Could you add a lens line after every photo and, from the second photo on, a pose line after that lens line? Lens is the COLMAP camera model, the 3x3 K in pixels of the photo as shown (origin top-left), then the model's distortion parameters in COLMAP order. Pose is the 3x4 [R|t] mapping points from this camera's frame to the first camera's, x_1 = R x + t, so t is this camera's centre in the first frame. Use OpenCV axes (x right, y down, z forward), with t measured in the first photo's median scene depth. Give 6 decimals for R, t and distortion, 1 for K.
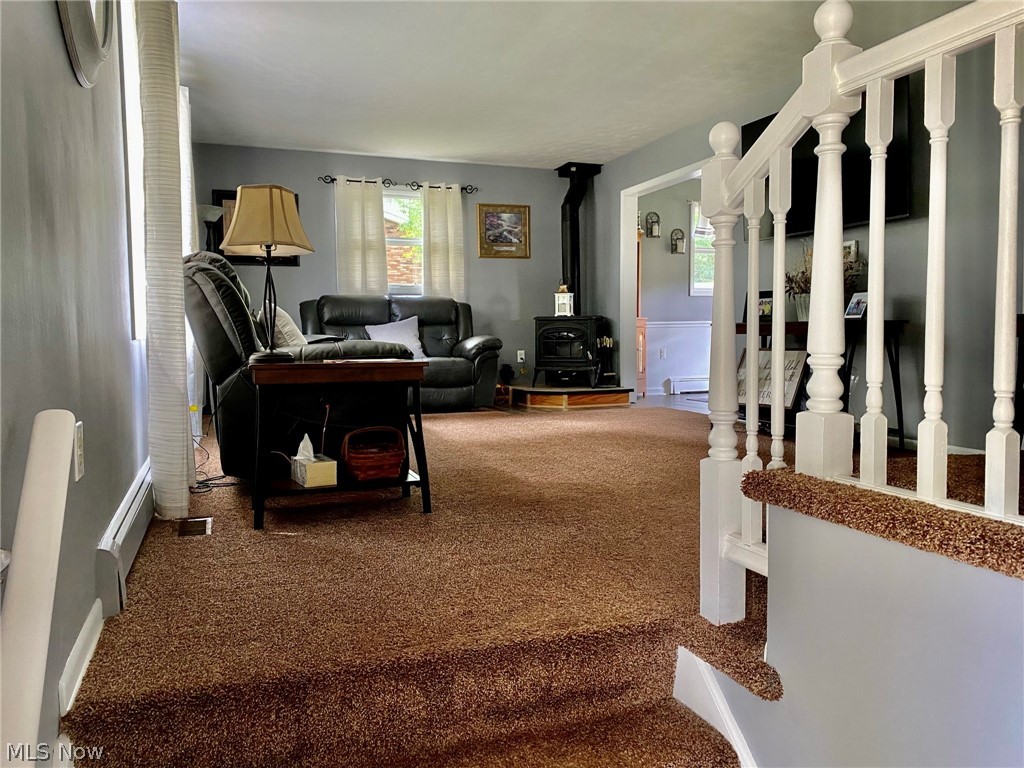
lens RADIAL K [[786.2, 0, 516.1], [0, 786.2, 381.4], [0, 0, 1]] dist [0.025997, -0.019975]
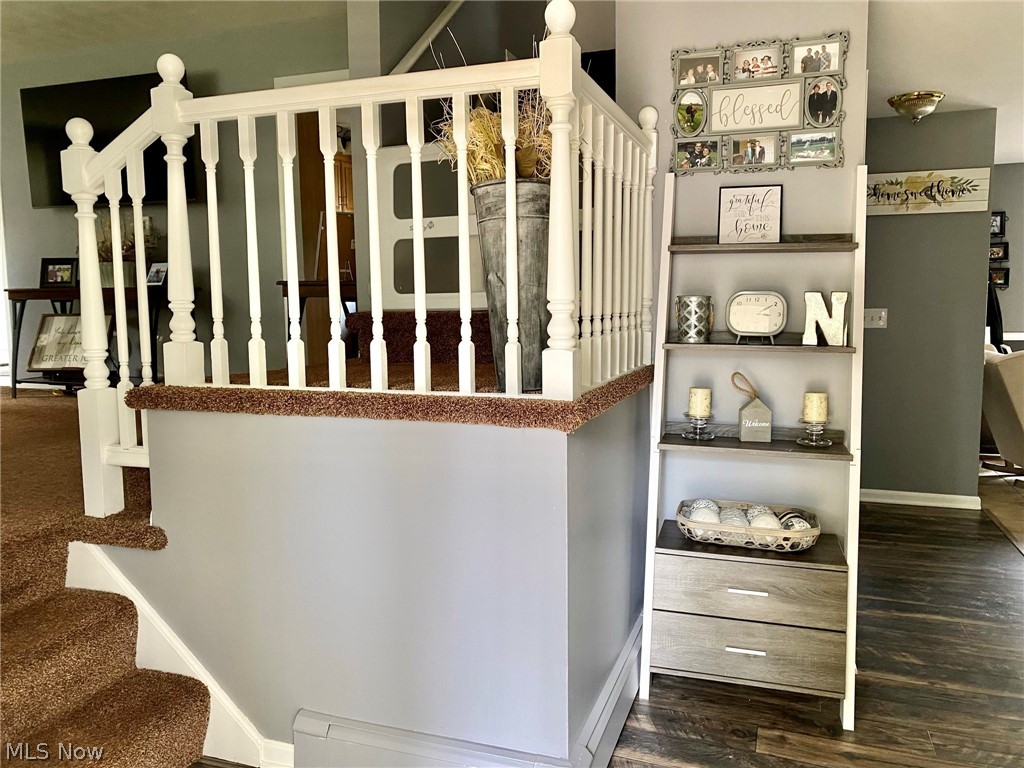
lens RADIAL K [[786.2, 0, 508.6], [0, 786.2, 380.2], [0, 0, 1]] dist [0.025997, -0.019975]
pose [[0.656323, -0.072460, 0.750992, -0.302297], [0.049209, 0.997369, 0.053225, 0.060681], [-0.752874, 0.002023, 0.658162, -0.389843]]
